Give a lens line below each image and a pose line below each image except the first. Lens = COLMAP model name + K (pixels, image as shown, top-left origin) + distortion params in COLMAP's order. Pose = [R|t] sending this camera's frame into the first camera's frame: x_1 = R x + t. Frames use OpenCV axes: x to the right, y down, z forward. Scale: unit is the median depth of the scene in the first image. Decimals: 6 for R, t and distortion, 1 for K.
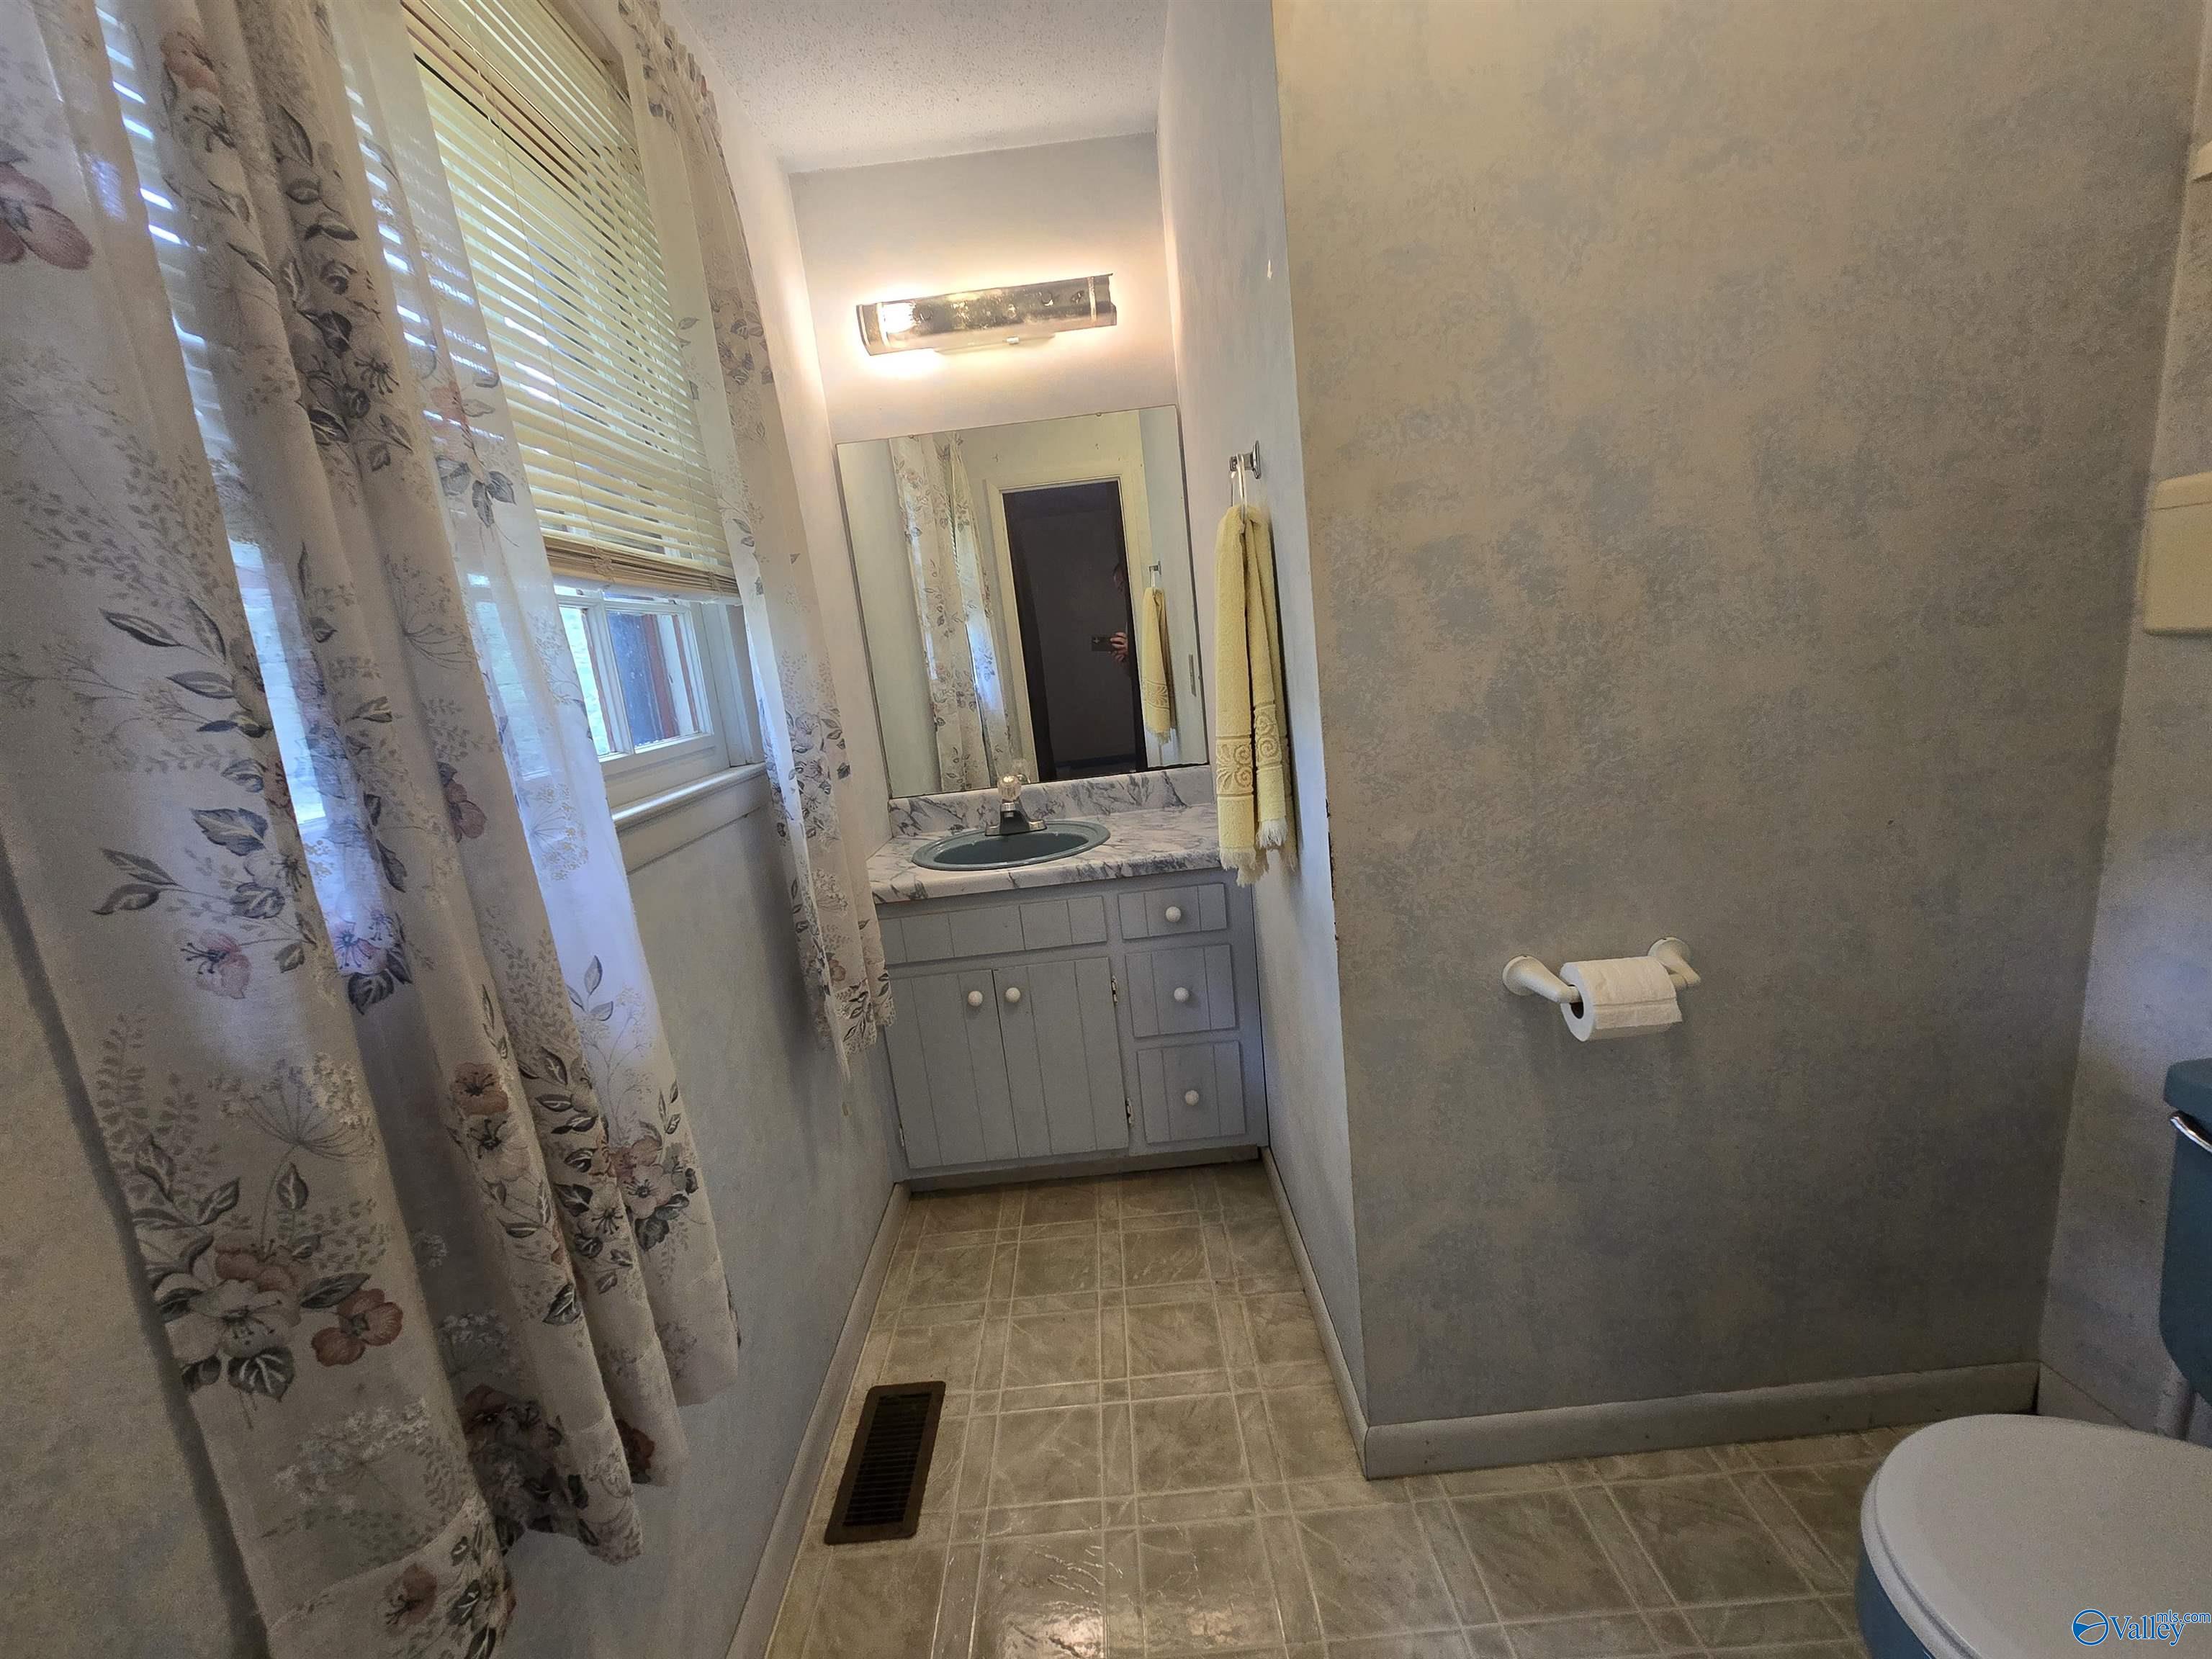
lens RADIAL K [[901.2, 0, 1101.8], [0, 901.2, 823.0], [0, 0, 1]] dist [-0.010637, 0.001659]
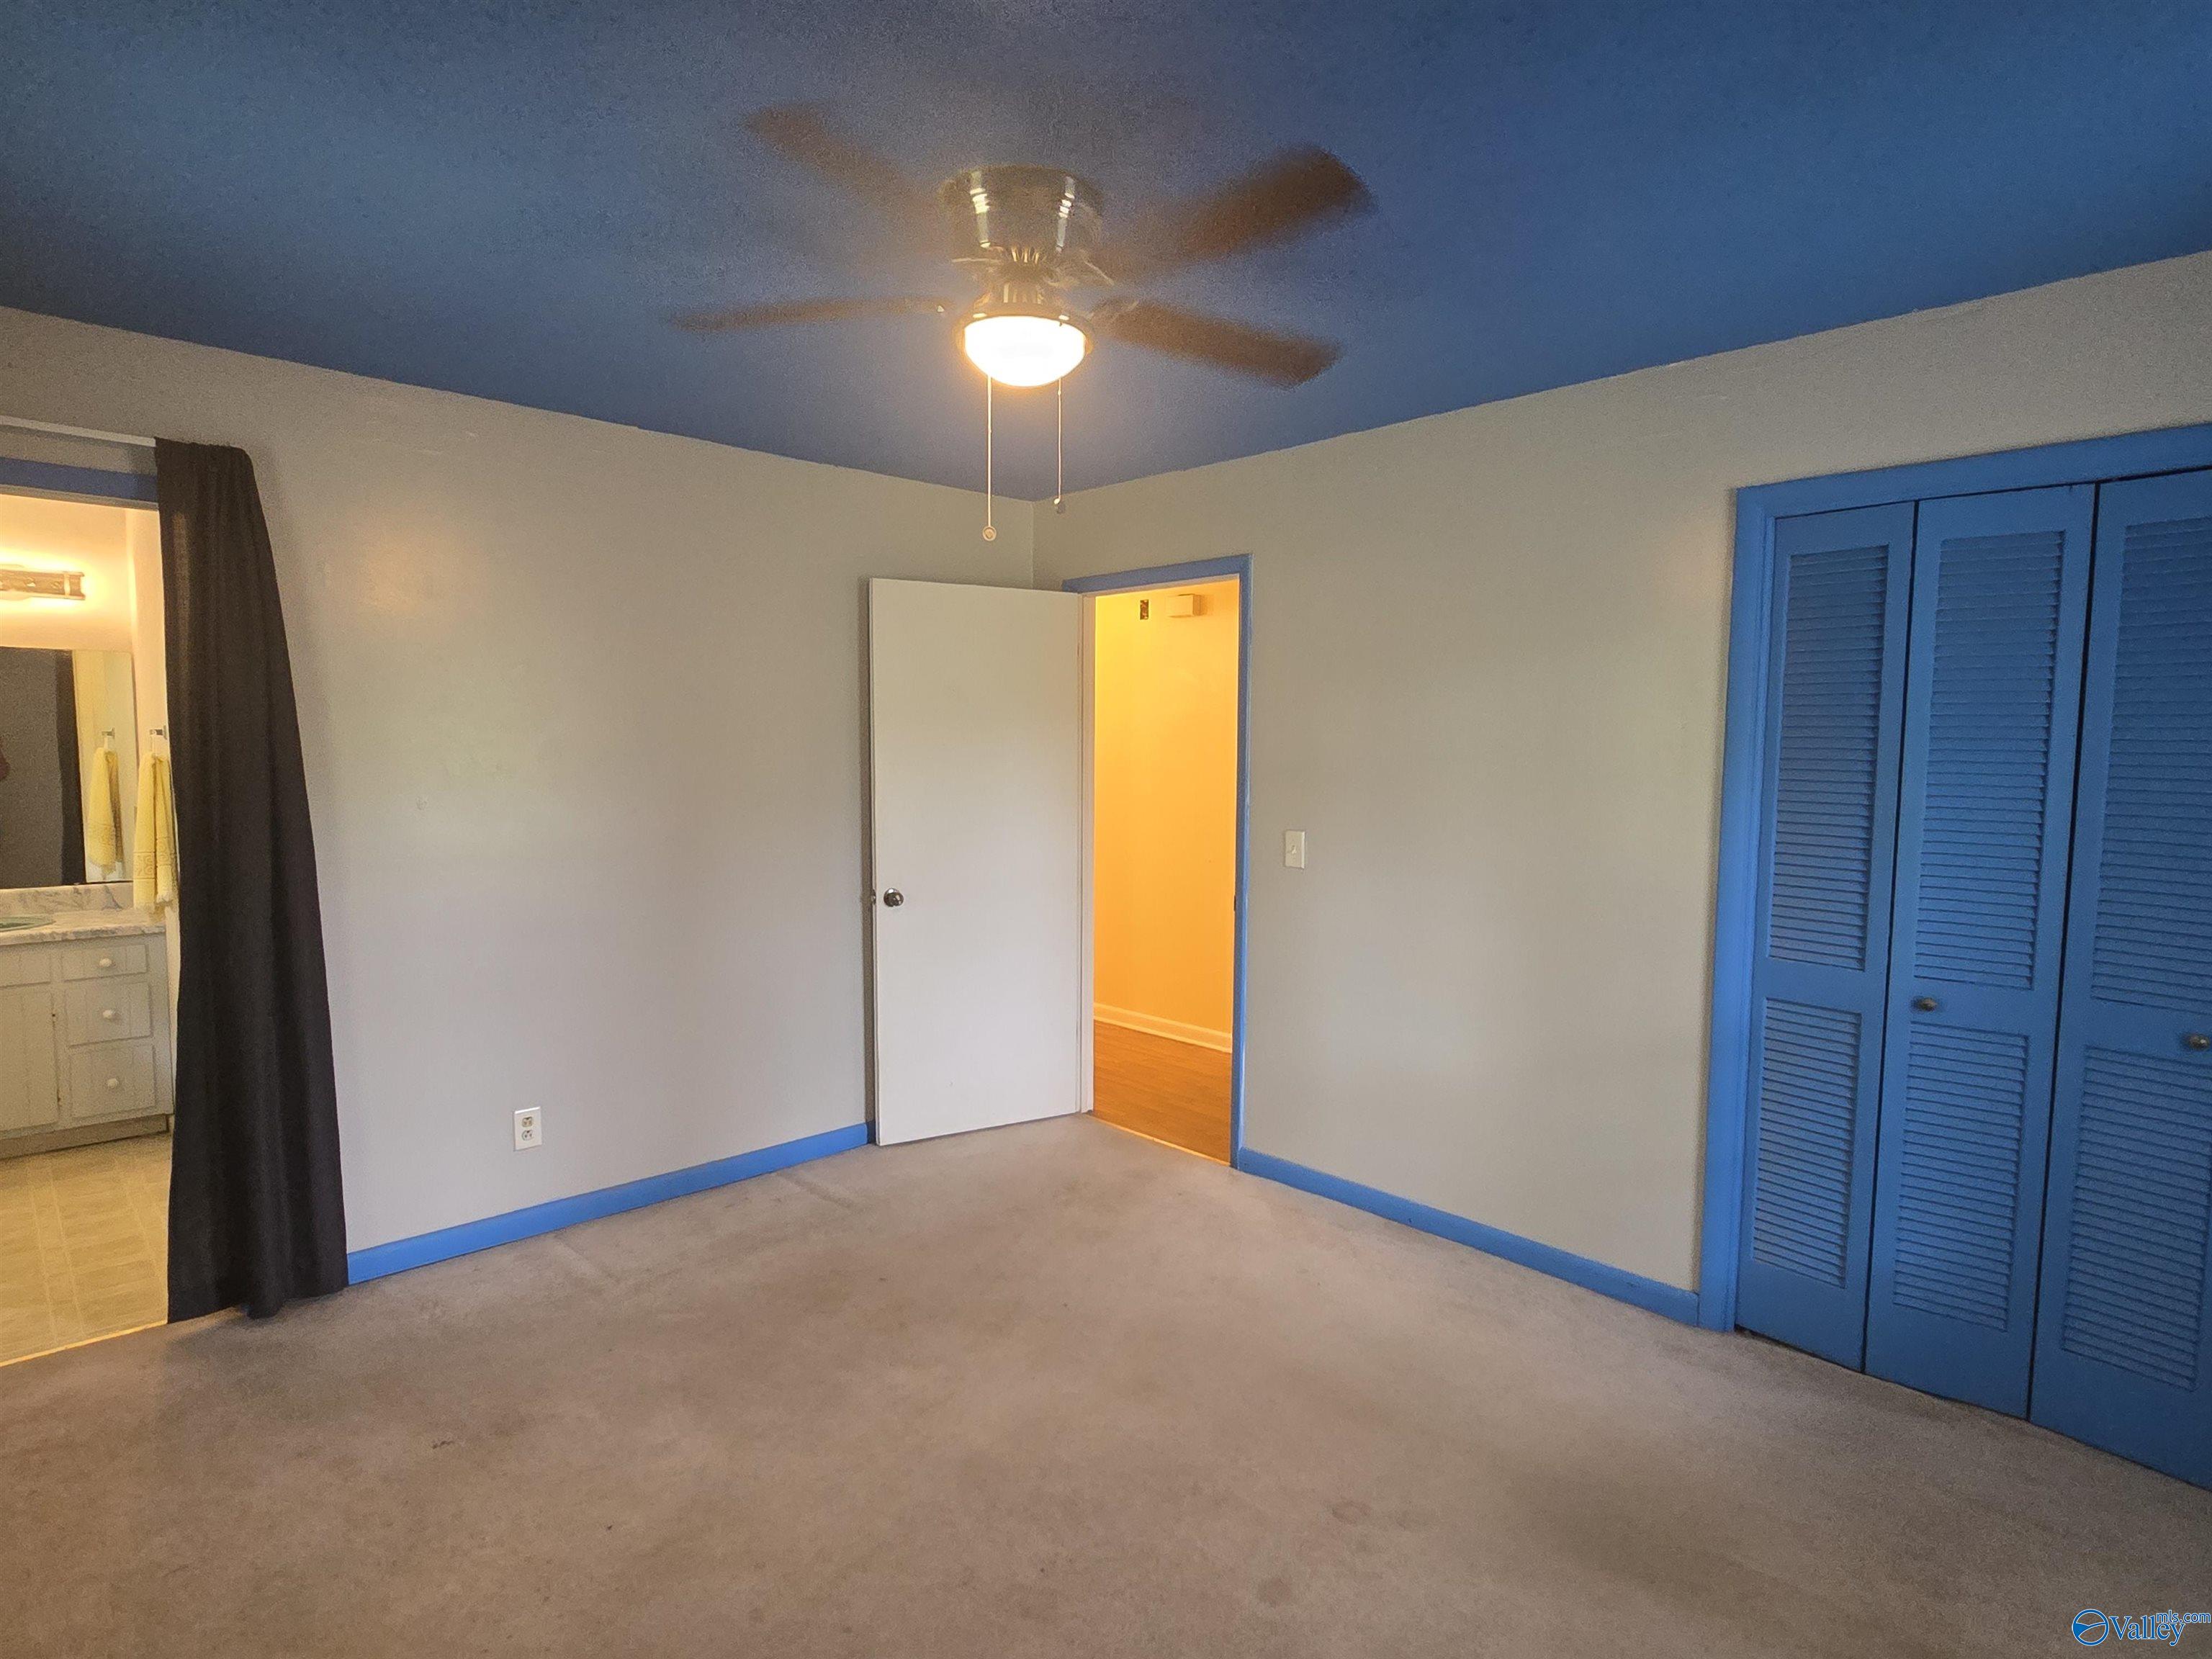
lens RADIAL K [[1166.8, 0, 1105.5], [0, 1166.8, 833.2], [0, 0, 1]] dist [-0.005188, -0.000512]
pose [[0.717193, 0.061858, 0.694124, -0.095754], [0.052579, 0.988410, -0.142410, 0.254420], [-0.694889, 0.138632, 0.705628, -1.749391]]
